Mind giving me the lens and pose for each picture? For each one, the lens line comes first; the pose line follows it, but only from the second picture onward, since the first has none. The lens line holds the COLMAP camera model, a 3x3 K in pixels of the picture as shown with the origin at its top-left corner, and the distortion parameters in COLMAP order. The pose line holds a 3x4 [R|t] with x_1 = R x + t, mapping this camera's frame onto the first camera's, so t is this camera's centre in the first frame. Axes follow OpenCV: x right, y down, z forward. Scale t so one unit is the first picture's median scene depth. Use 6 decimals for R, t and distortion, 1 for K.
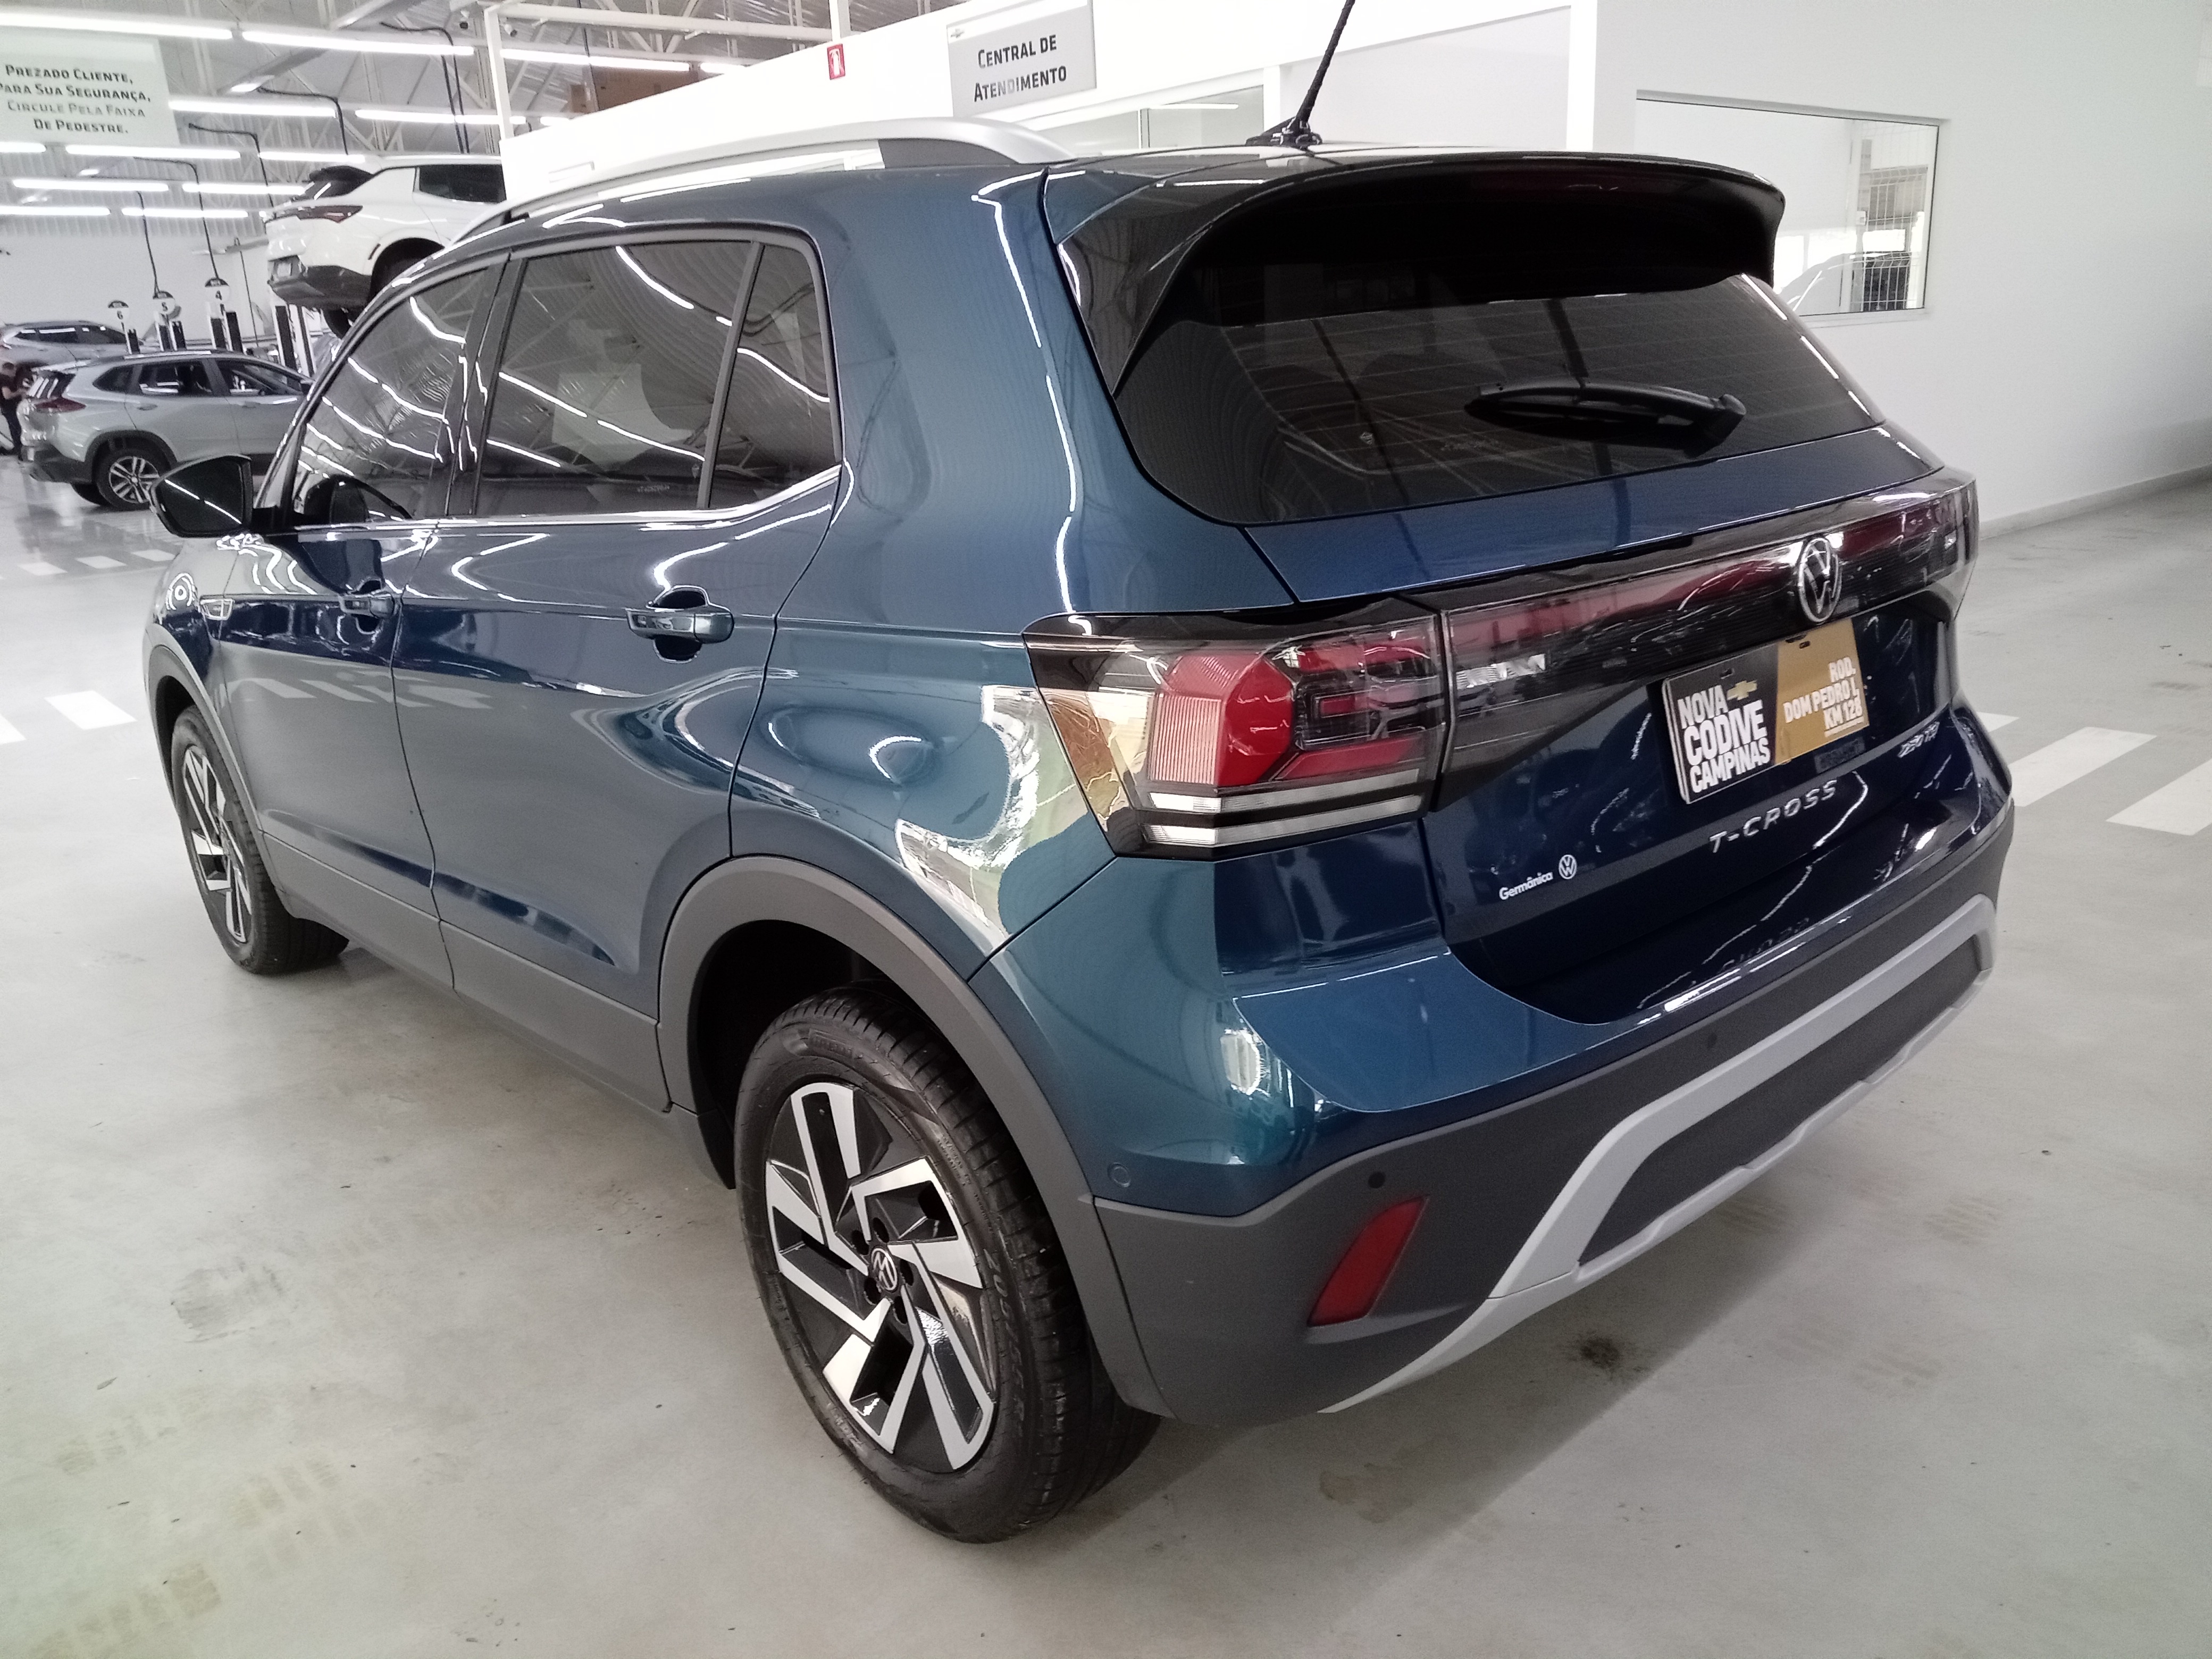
lens RADIAL K [[1715.3, 0, 1106.0], [0, 1715.3, 829.5], [0, 0, 1]] dist [0.009048, 0.008075]
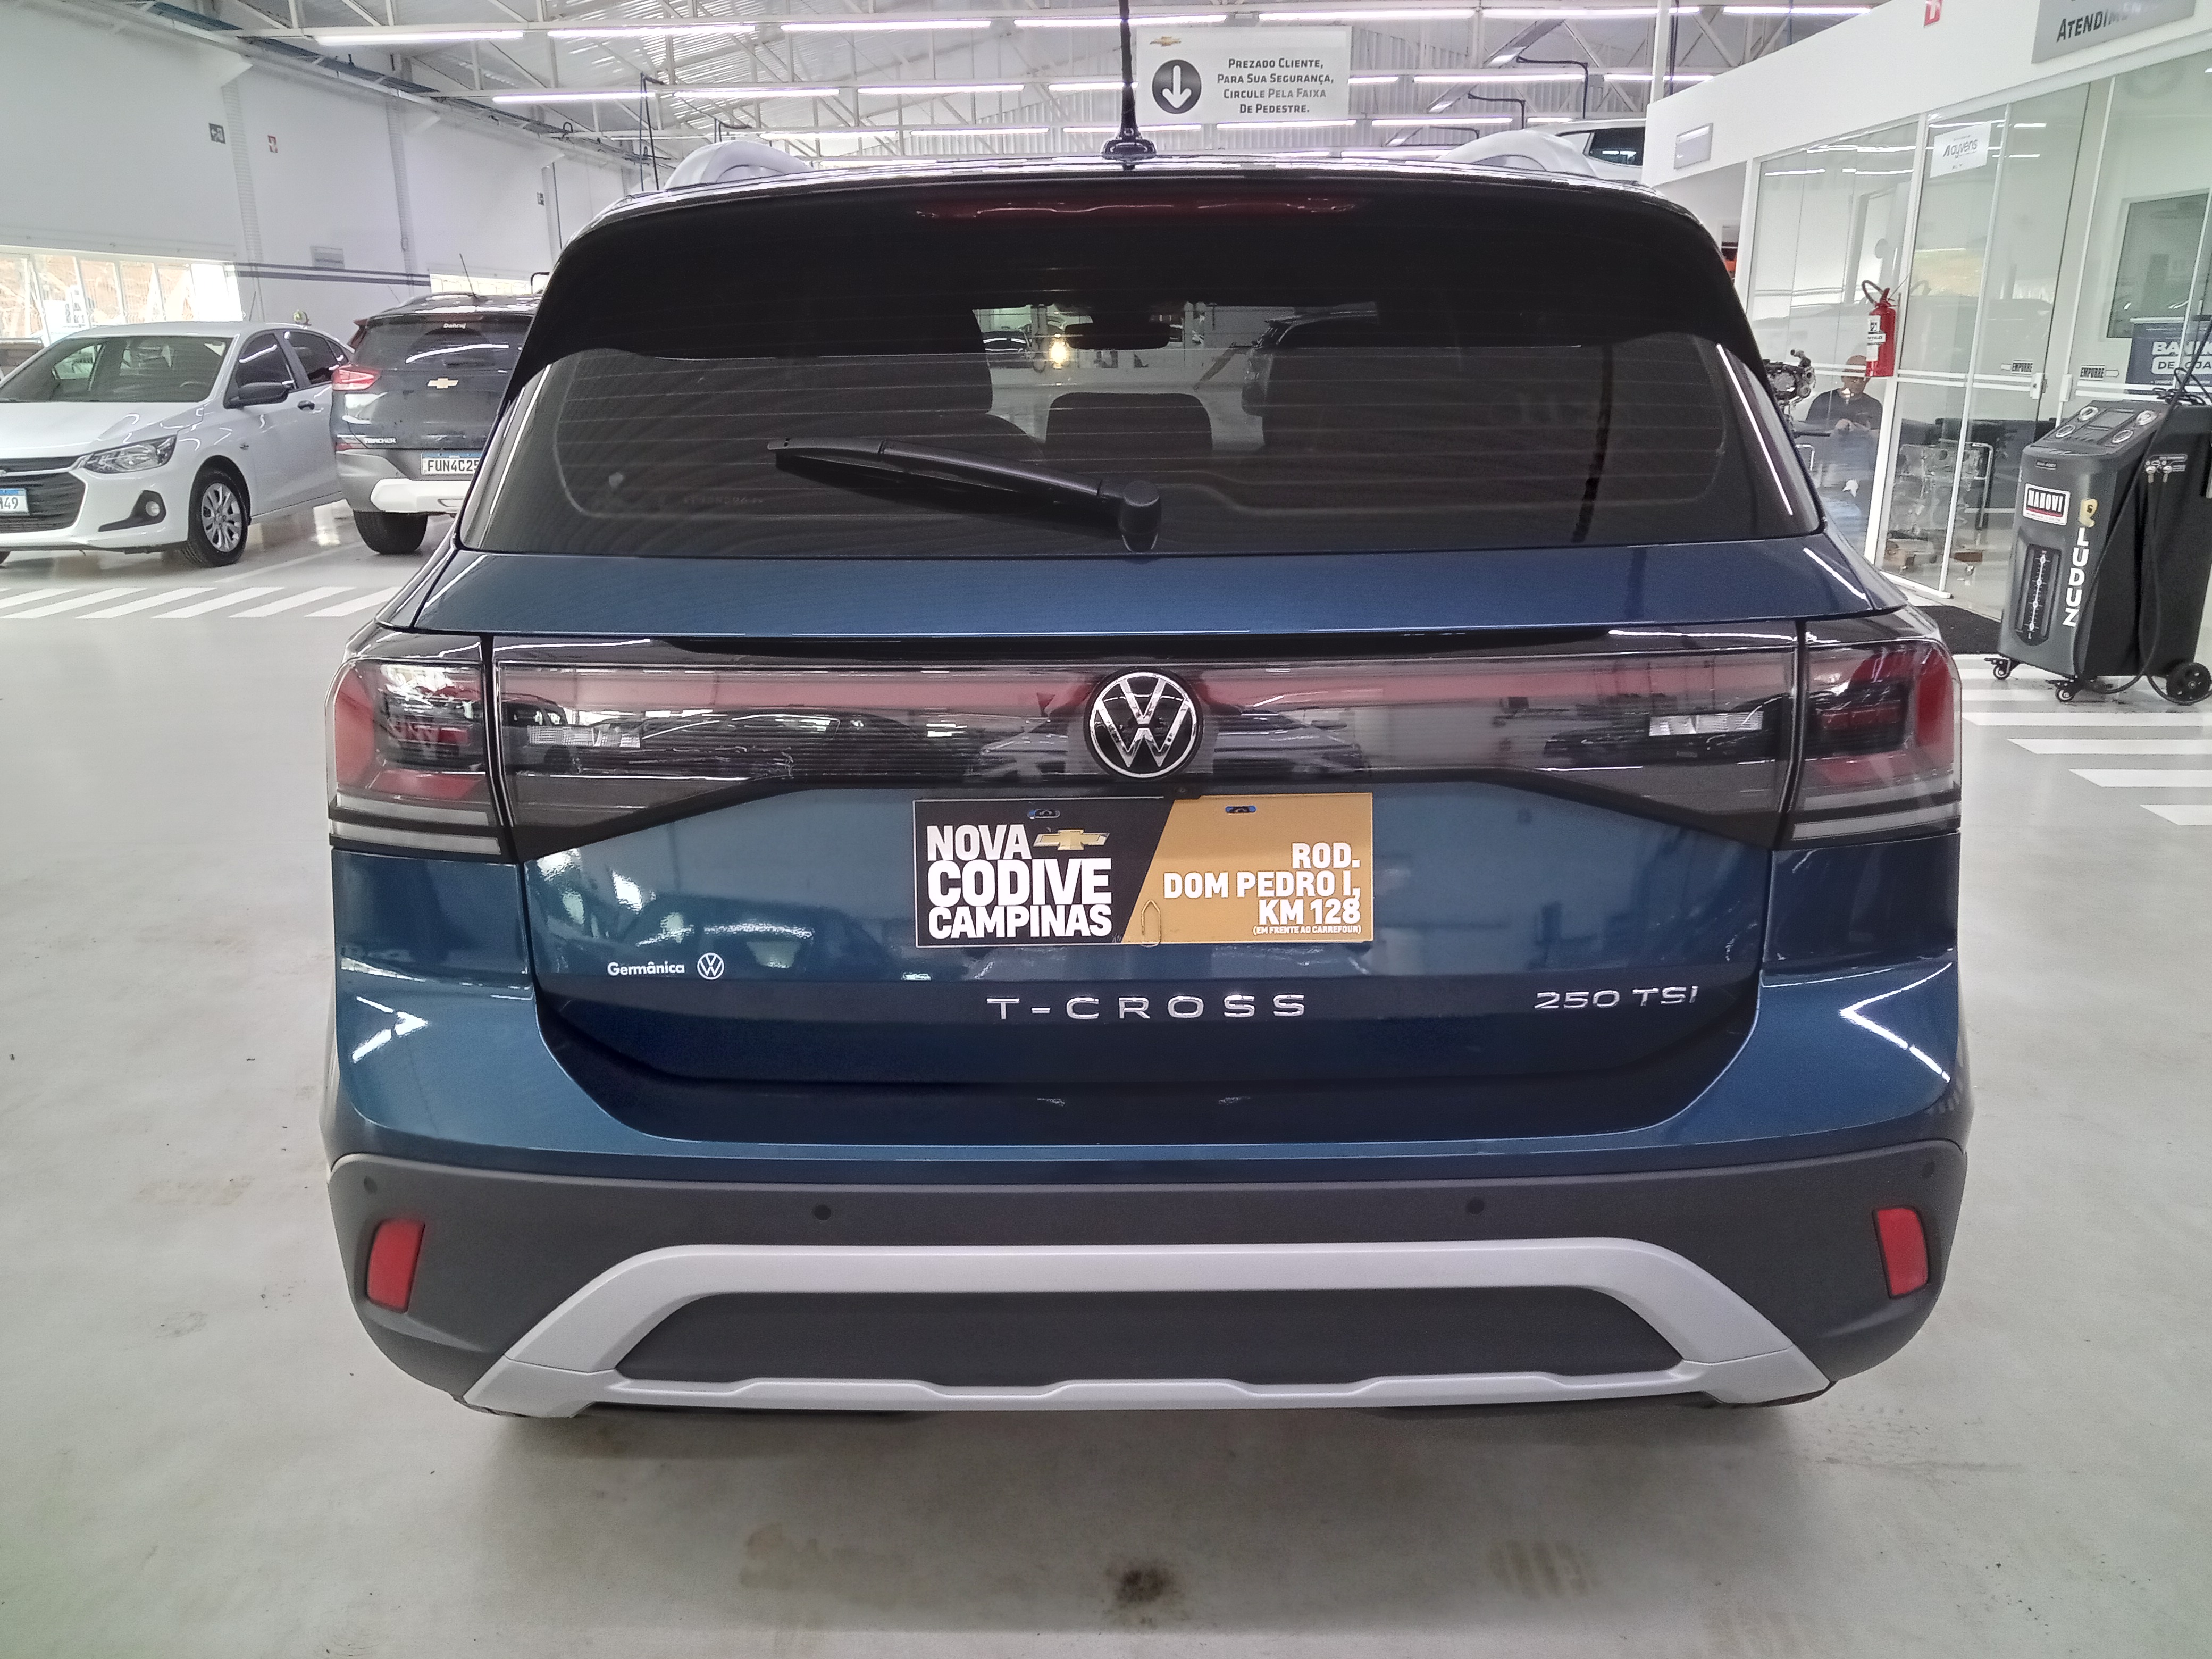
lens RADIAL K [[1758.2, 0, 1106.0], [0, 1758.2, 829.5], [0, 0, 1]] dist [-0.003578, -0.007607]
pose [[0.720275, 0.231992, -0.653746, 0.916840], [-0.218805, 0.970290, 0.103252, -0.173573], [0.658277, 0.068673, 0.749637, 0.380345]]
